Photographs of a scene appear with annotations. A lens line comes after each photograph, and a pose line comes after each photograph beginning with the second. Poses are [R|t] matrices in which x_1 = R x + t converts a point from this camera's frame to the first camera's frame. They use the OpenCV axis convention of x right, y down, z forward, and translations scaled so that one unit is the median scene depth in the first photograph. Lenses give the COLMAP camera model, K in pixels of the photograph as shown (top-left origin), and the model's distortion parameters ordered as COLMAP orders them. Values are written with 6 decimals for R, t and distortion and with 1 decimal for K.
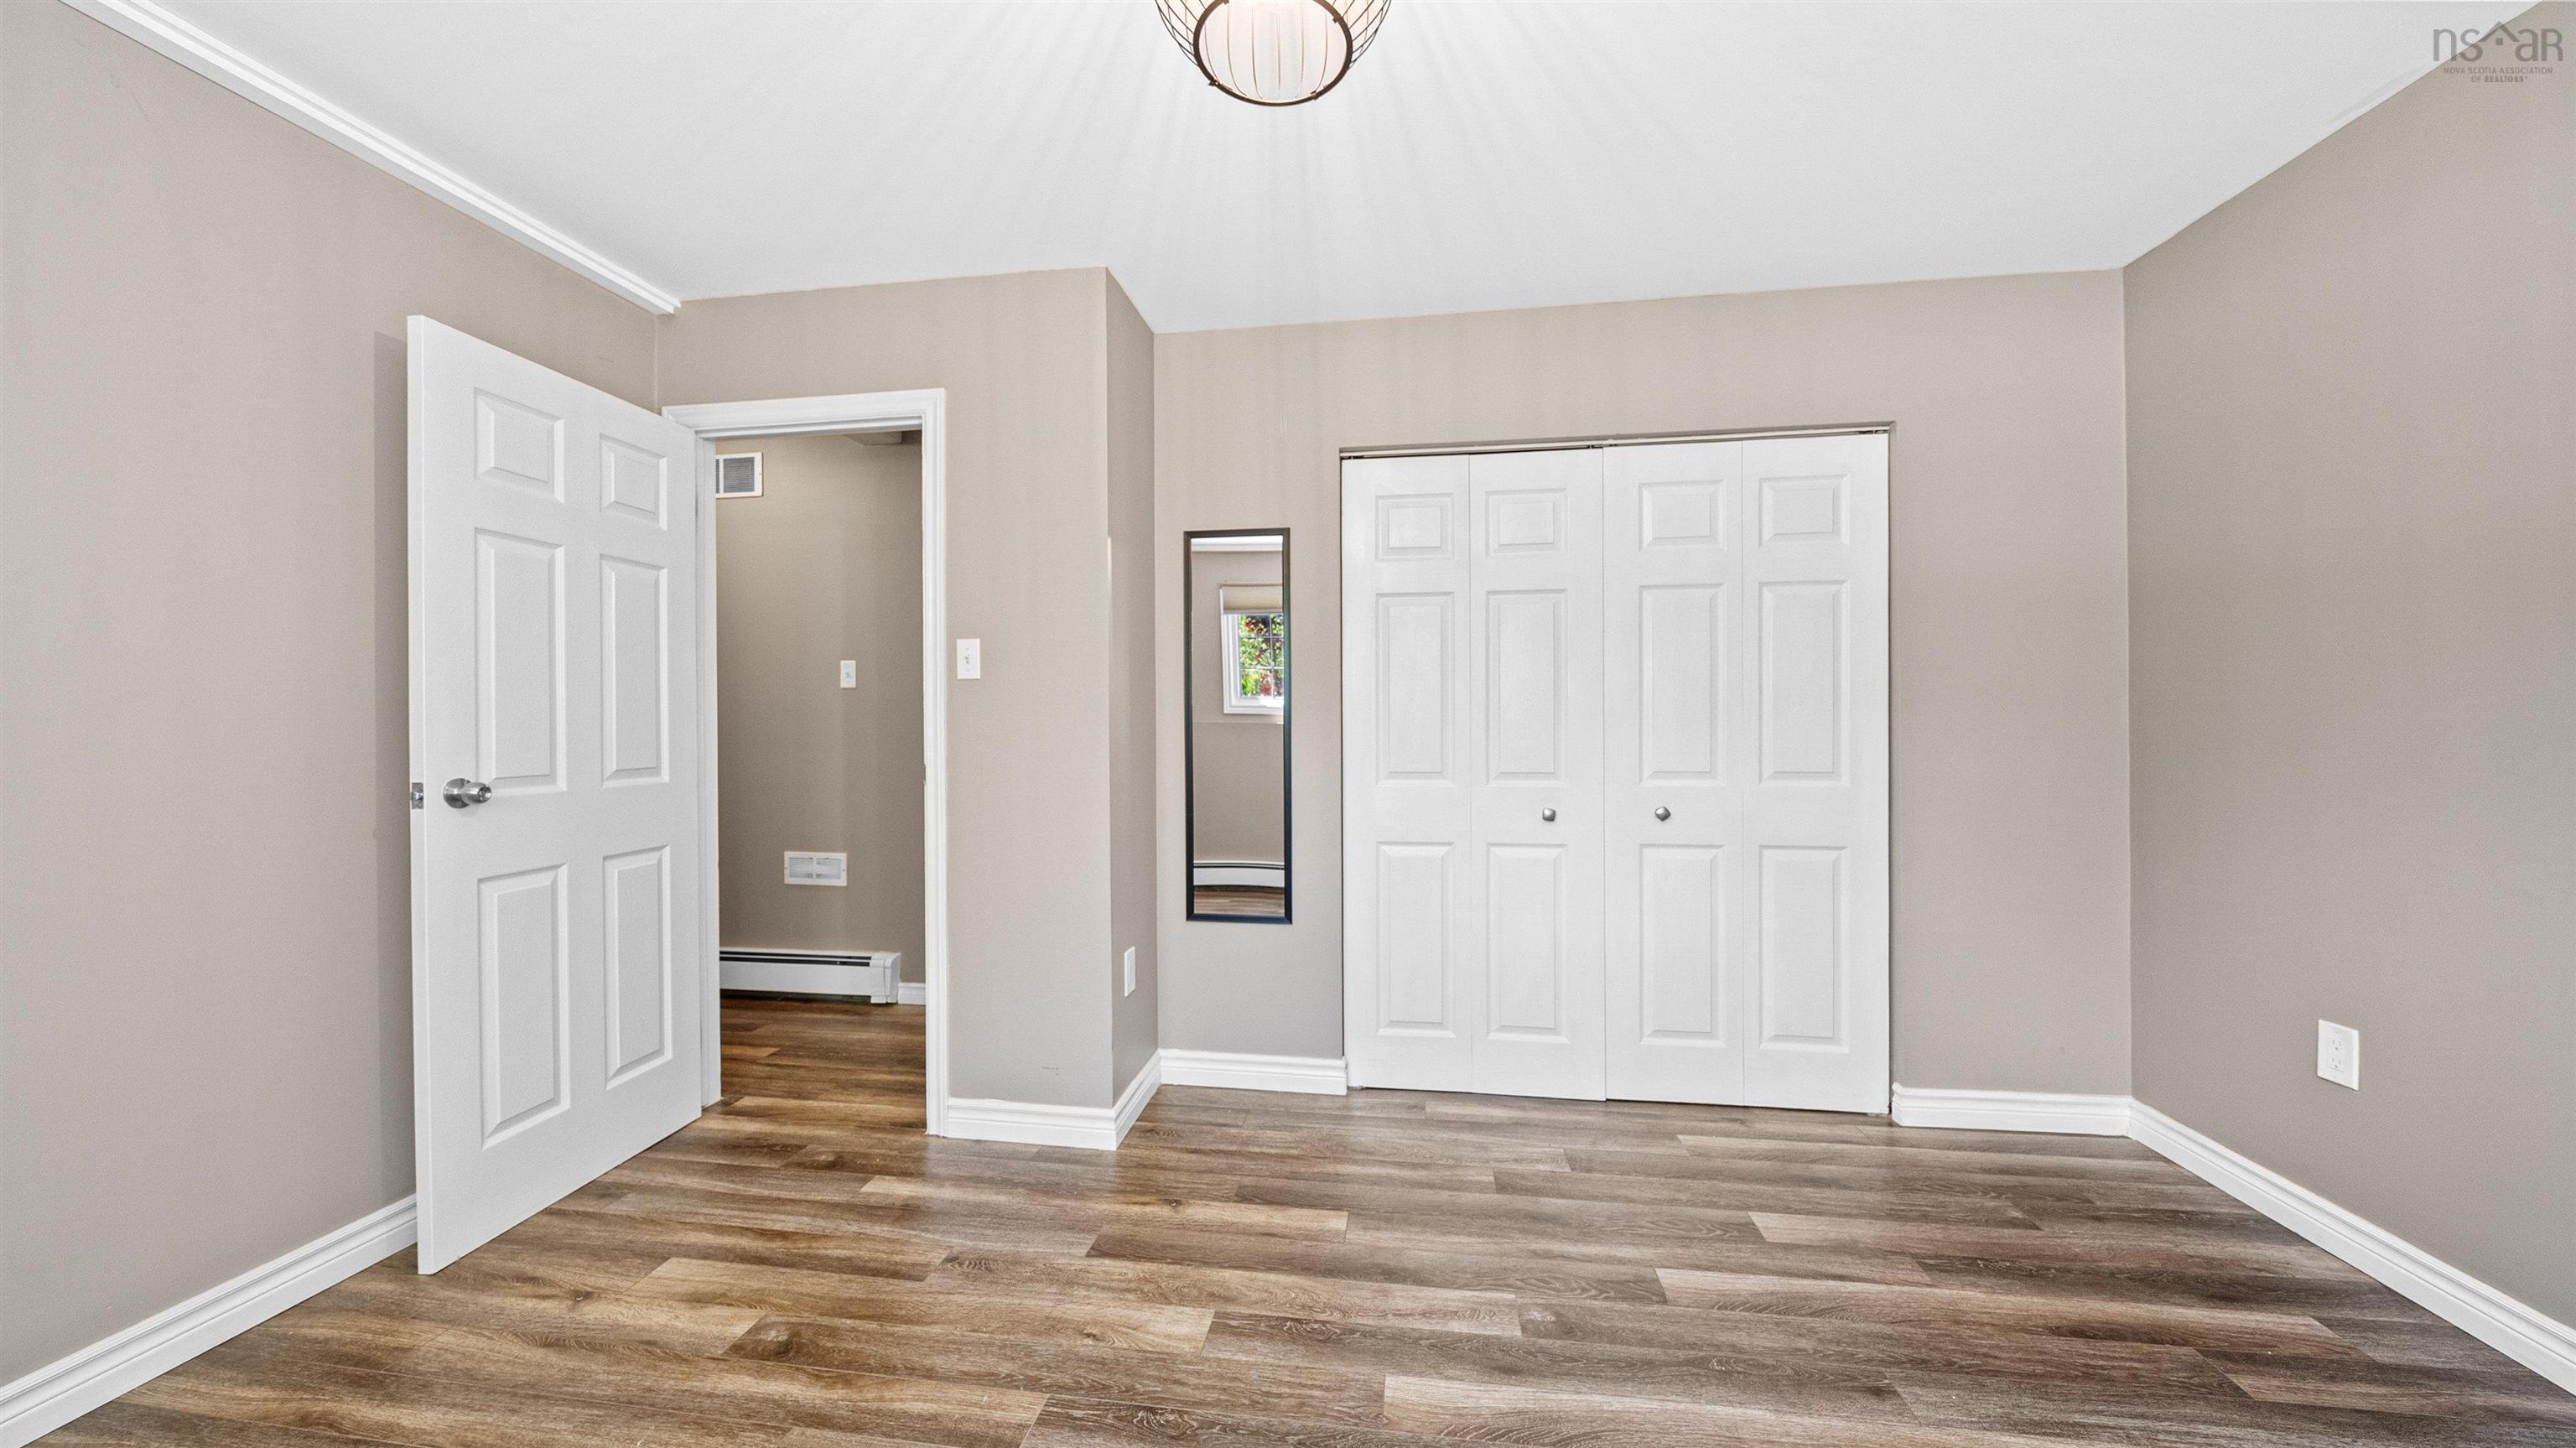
lens RADIAL K [[897.4, 0, 1295.2], [0, 897.4, 721.4], [0, 0, 1]] dist [-0.010514, -0.000074]
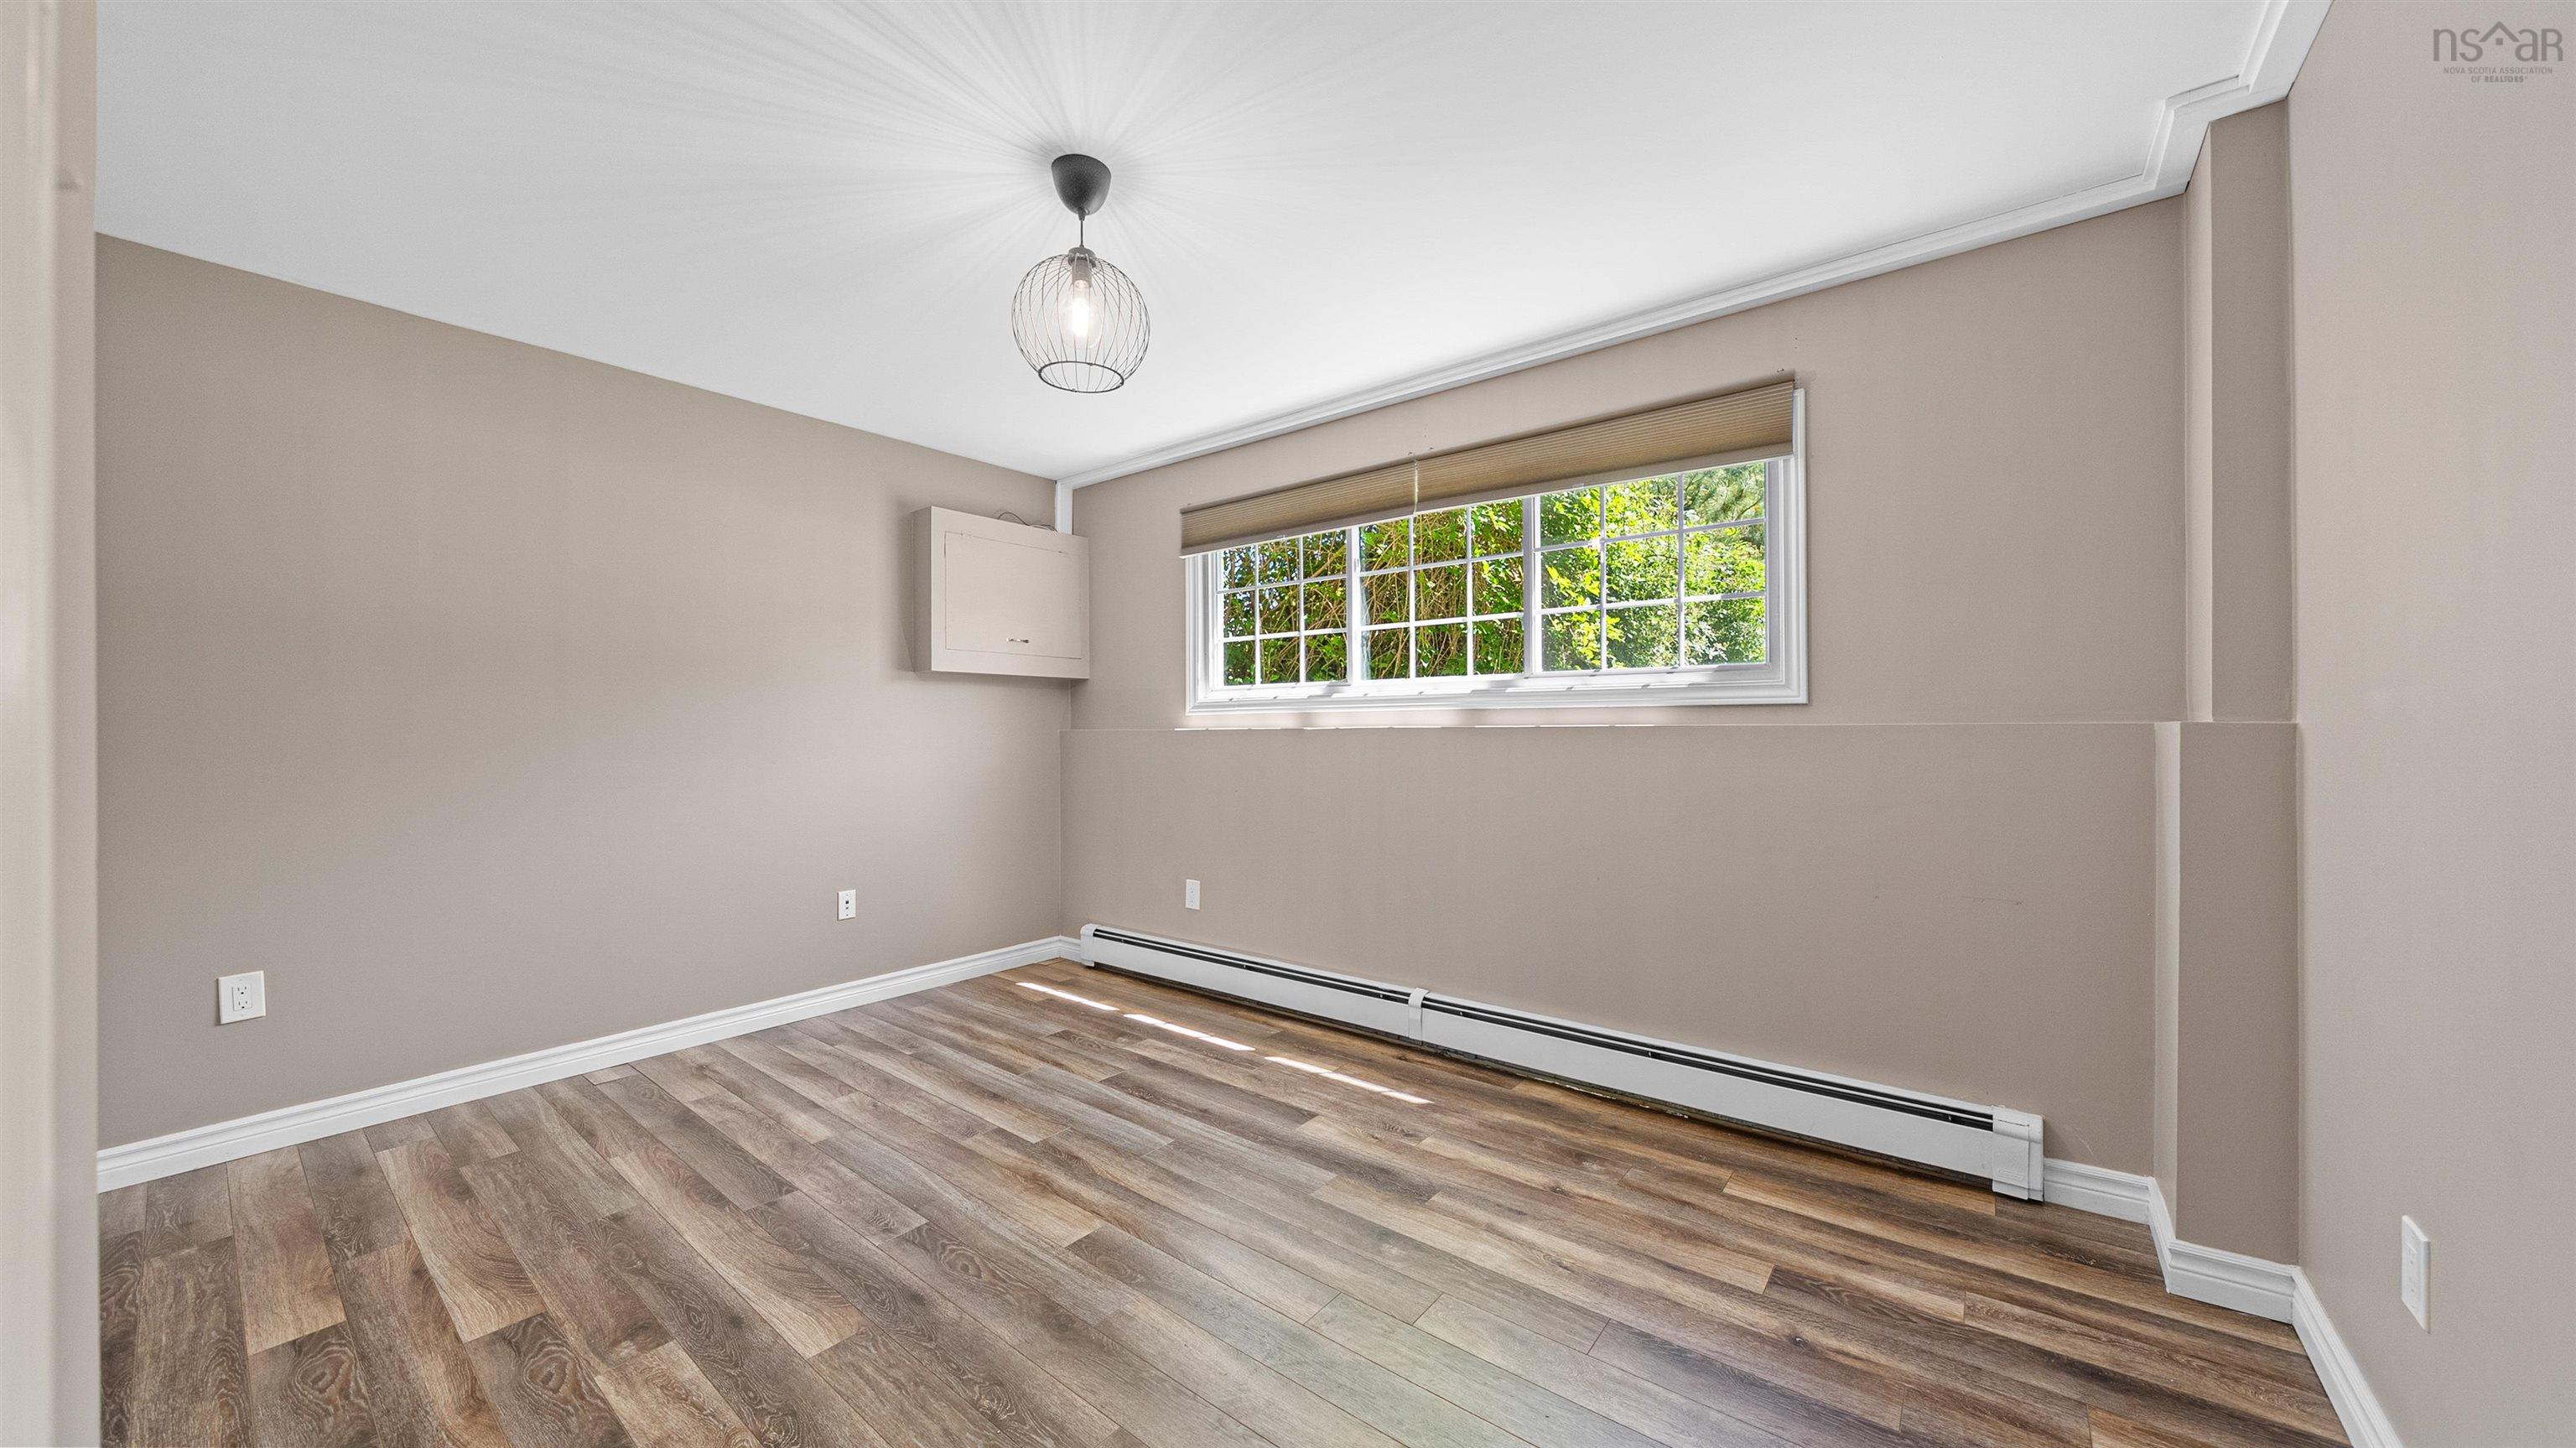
lens RADIAL K [[897.4, 0, 1284.8], [0, 897.4, 725.9], [0, 0, 1]] dist [-0.010514, -0.000074]
pose [[-0.857113, 0.006951, 0.515082, -0.732799], [0.010060, 0.999944, 0.003247, 0.002464], [-0.515030, 0.007965, -0.857135, 1.285427]]
